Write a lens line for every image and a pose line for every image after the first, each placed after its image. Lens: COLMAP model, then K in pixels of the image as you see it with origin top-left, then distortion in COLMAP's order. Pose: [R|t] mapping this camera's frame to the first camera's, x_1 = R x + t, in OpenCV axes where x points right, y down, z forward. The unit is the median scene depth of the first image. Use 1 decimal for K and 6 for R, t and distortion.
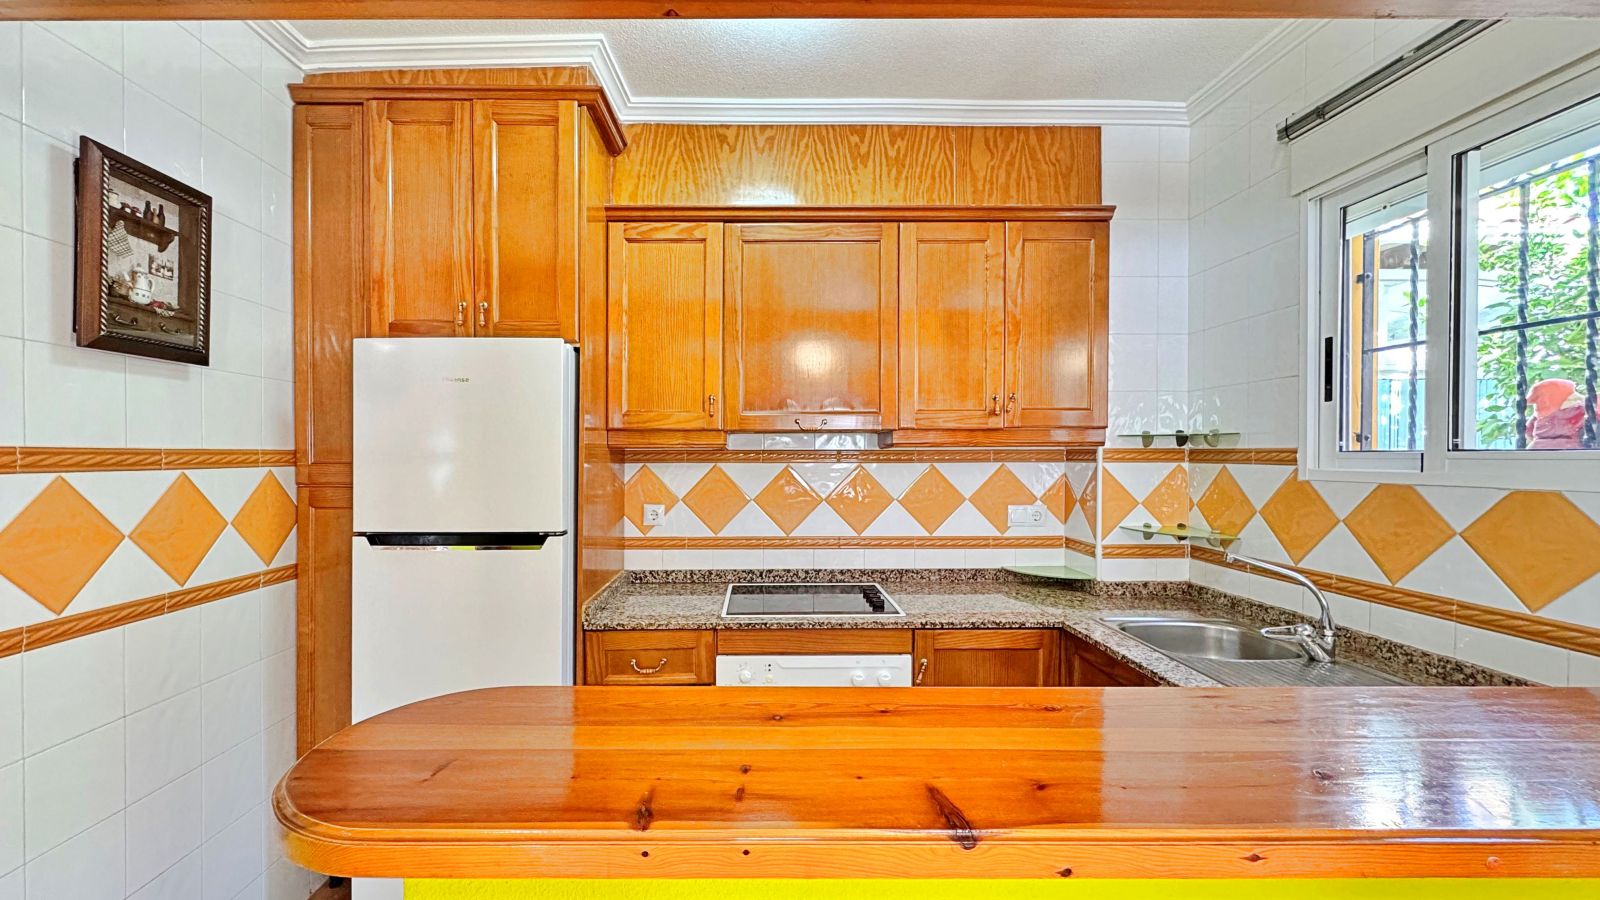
lens RADIAL K [[644.2, 0, 724.3], [0, 644.2, 461.9], [0, 0, 1]] dist [-0.005775, 0.001195]
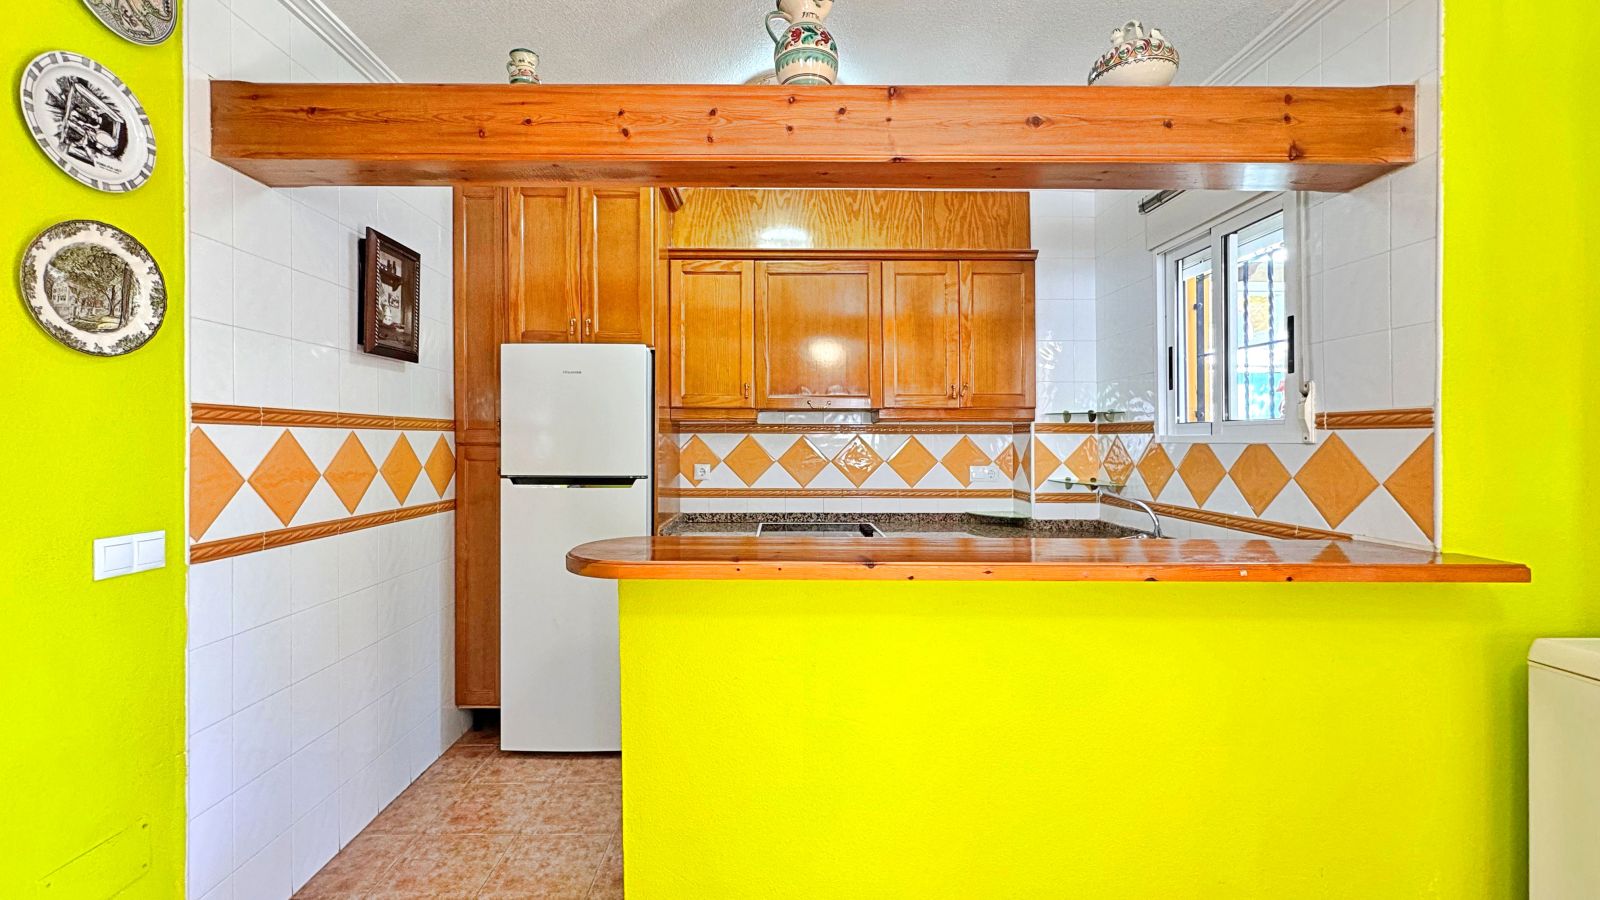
lens RADIAL K [[644.2, 0, 761.2], [0, 644.2, 443.7], [0, 0, 1]] dist [-0.005775, 0.001195]
pose [[0.999972, 0.004969, -0.005665, 0.019771], [-0.004989, 0.999981, -0.003561, 0.032248], [0.005647, 0.003589, 0.999978, -0.385040]]
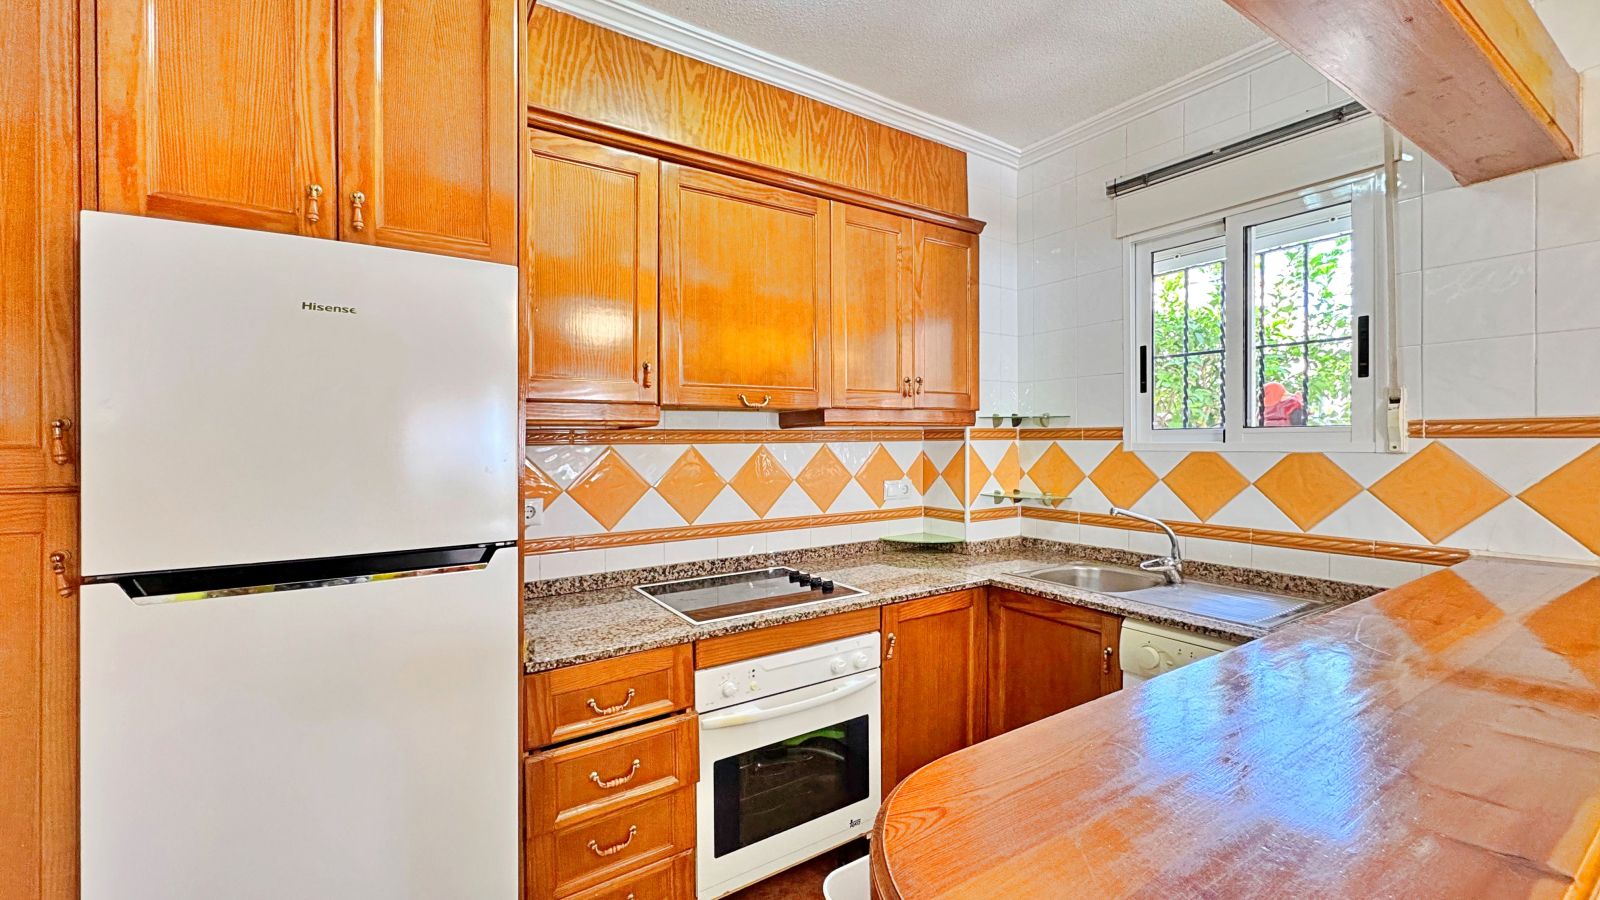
lens RADIAL K [[644.2, 0, 802.0], [0, 644.2, 440.3], [0, 0, 1]] dist [-0.005775, 0.001195]
pose [[0.834813, -0.003685, 0.550522, -0.314836], [0.011293, 0.999882, -0.010432, 0.009971], [-0.550418, 0.014926, 0.834756, 0.199153]]
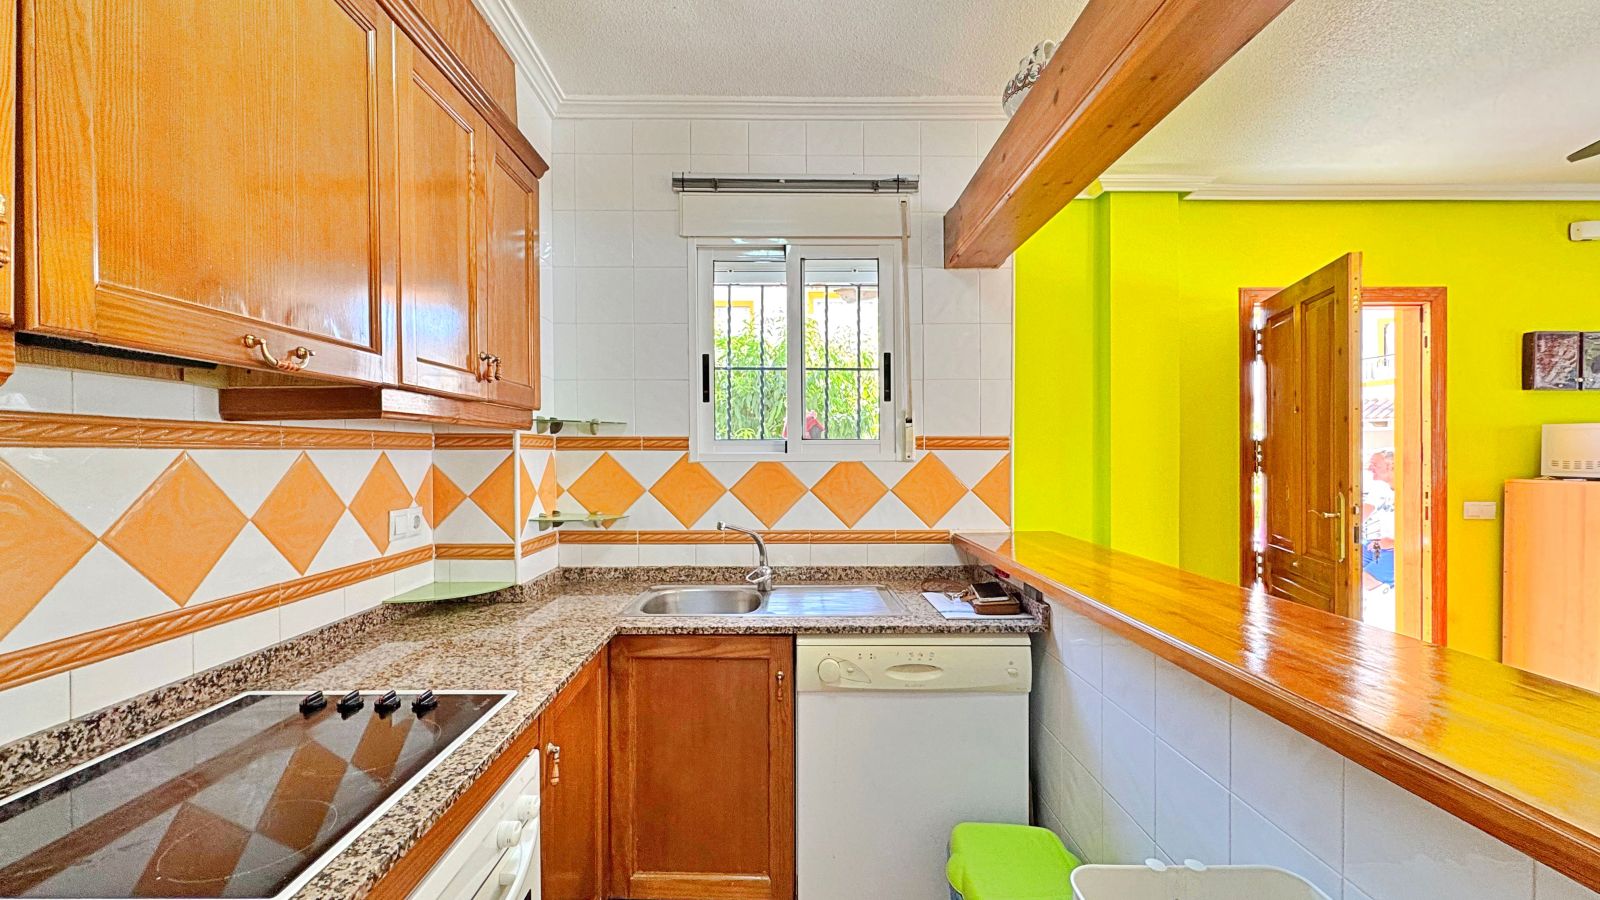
lens RADIAL K [[644.2, 0, 767.2], [0, 644.2, 457.3], [0, 0, 1]] dist [-0.005775, 0.001195]
pose [[-0.015682, -0.003036, 0.999872, -0.298939], [0.011432, 0.999929, 0.003216, 0.013473], [-0.999812, 0.011481, -0.015646, 0.698557]]
